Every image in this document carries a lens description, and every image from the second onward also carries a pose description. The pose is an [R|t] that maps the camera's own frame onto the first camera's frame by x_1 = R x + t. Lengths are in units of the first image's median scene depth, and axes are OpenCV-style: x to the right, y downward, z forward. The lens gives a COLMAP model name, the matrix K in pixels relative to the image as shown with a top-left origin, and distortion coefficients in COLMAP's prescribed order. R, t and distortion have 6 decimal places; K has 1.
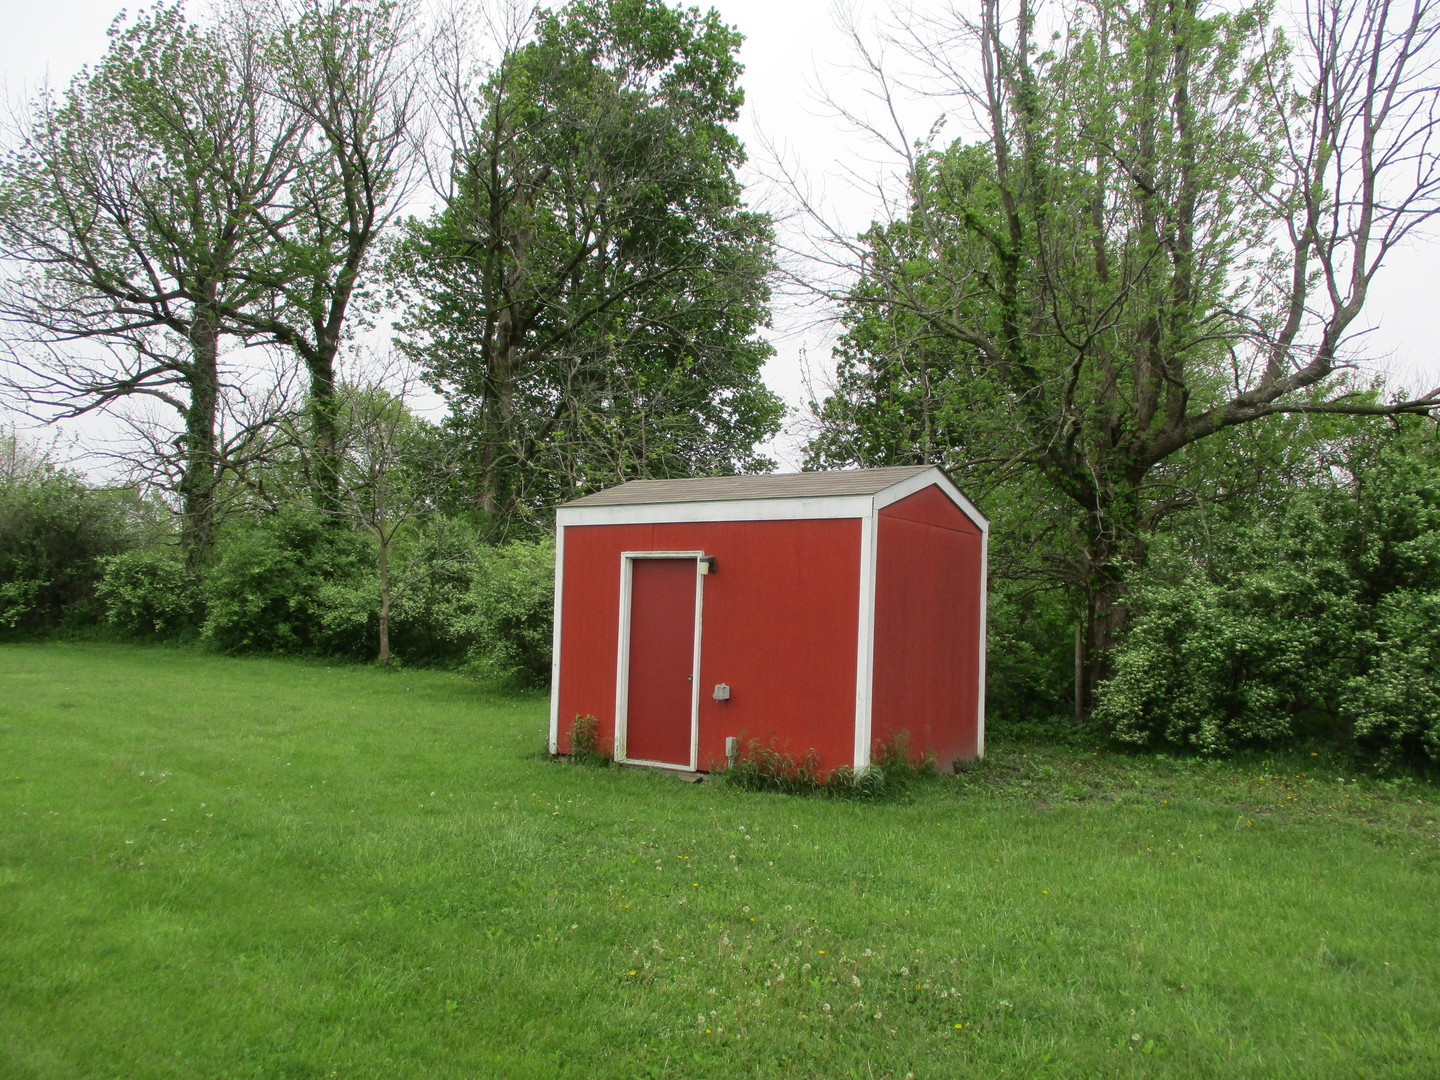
lens RADIAL K [[1185.5, 0, 720.0], [0, 1185.5, 540.0], [0, 0, 1]] dist [-0.044952, -0.000920]
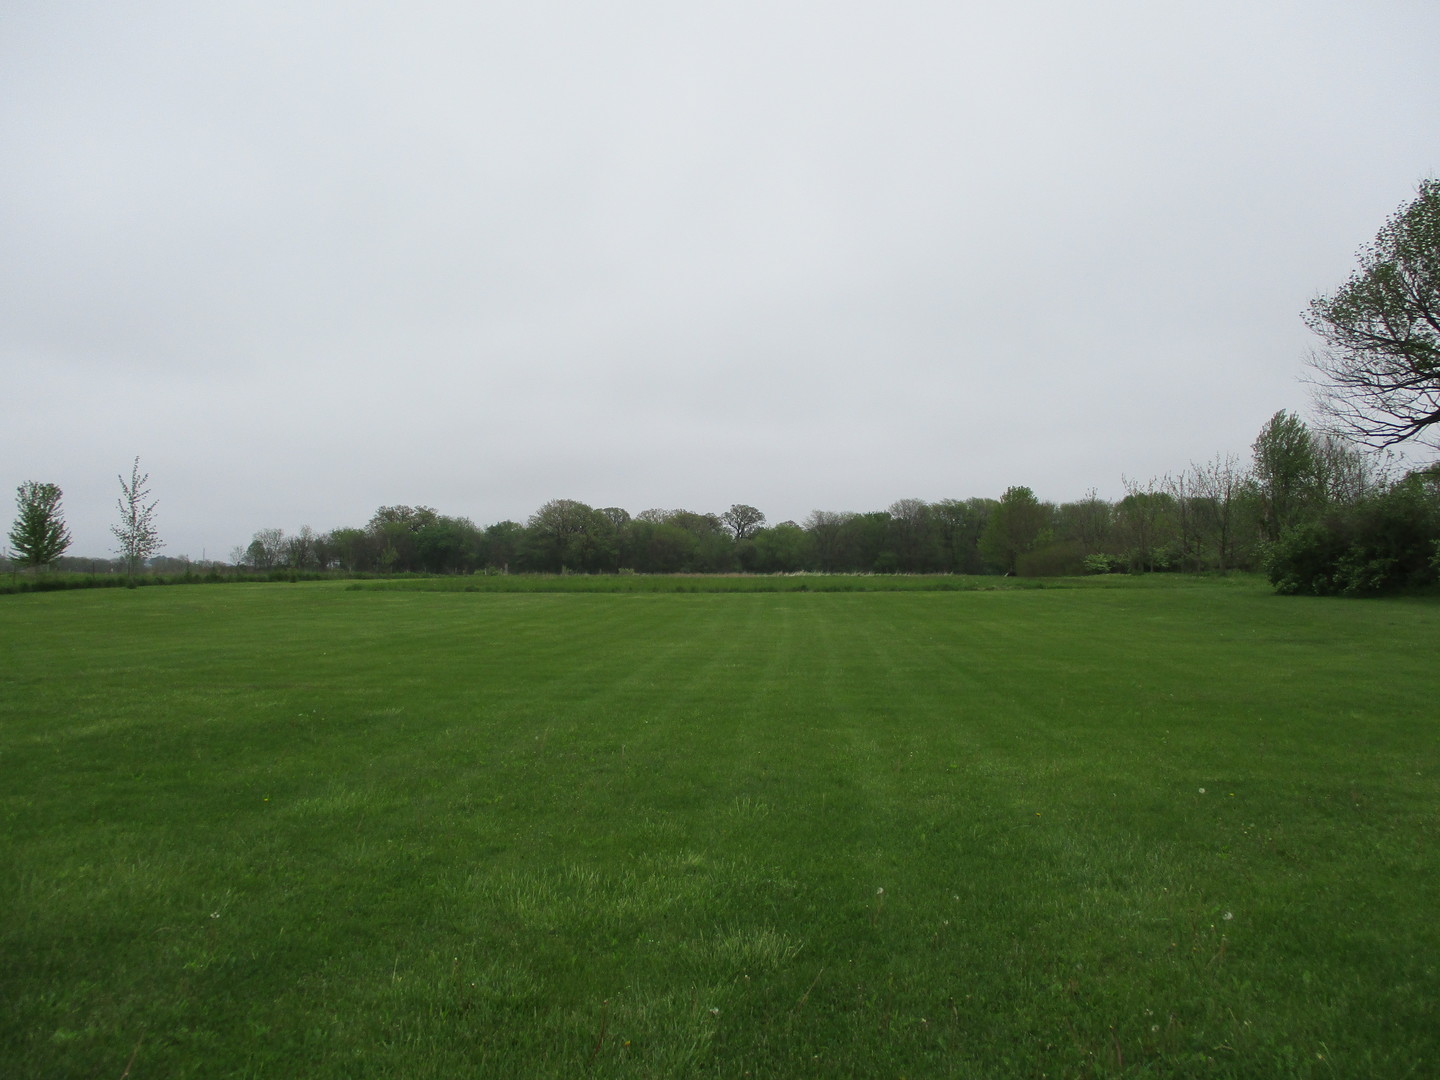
lens RADIAL K [[1185.5, 0, 720.0], [0, 1185.5, 540.0], [0, 0, 1]] dist [-0.044952, -0.000920]
pose [[0.525193, -0.042762, -0.849908, 0.296437], [0.061449, 0.998035, -0.012242, -0.027633], [0.848762, -0.045796, 0.526789, -0.625806]]
